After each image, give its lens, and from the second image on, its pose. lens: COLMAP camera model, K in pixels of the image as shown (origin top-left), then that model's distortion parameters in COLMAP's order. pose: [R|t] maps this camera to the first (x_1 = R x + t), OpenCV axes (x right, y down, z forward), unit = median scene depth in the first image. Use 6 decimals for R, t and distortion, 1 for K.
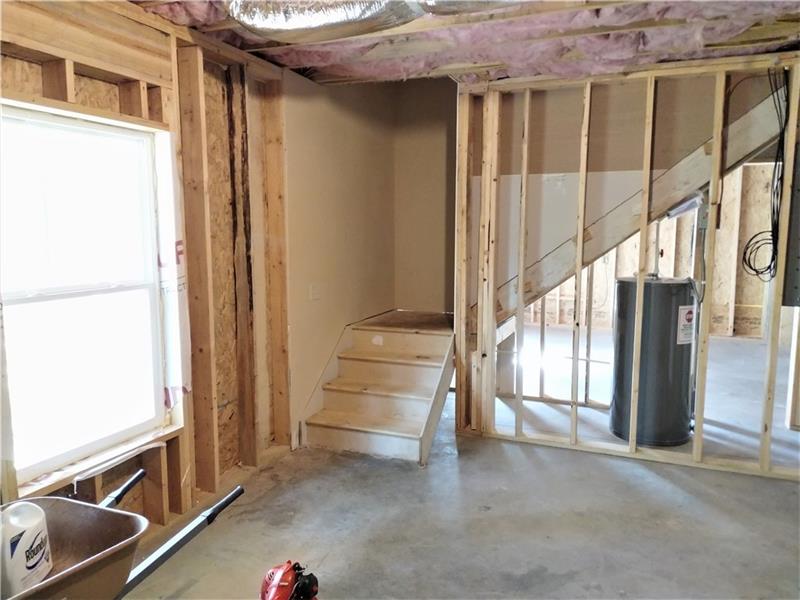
lens RADIAL K [[595.0, 0, 406.7], [0, 595.0, 297.0], [0, 0, 1]] dist [0.033307, -0.043607]
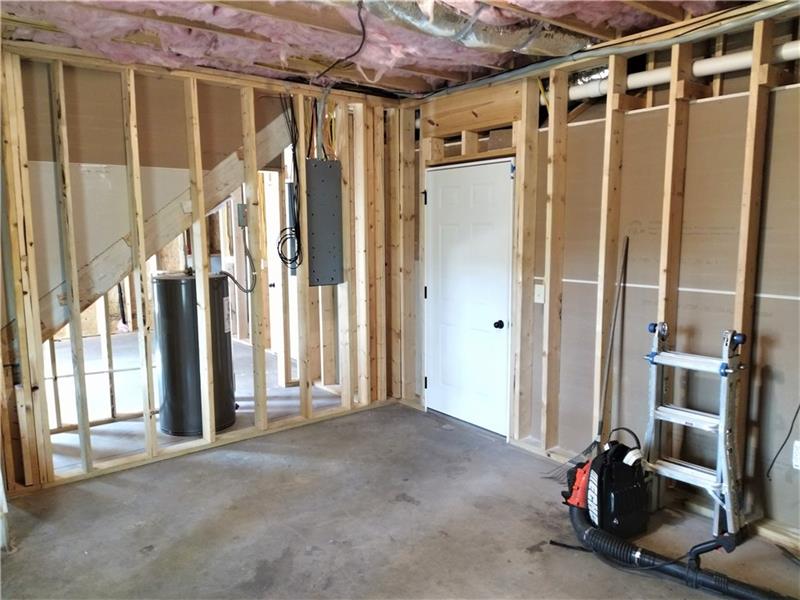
lens RADIAL K [[595.0, 0, 405.3], [0, 595.0, 302.4], [0, 0, 1]] dist [0.033307, -0.043607]
pose [[0.479559, -0.120174, 0.869242, -0.340453], [0.116231, 0.990549, 0.072821, -0.016904], [-0.869778, 0.066111, 0.488994, 0.192479]]
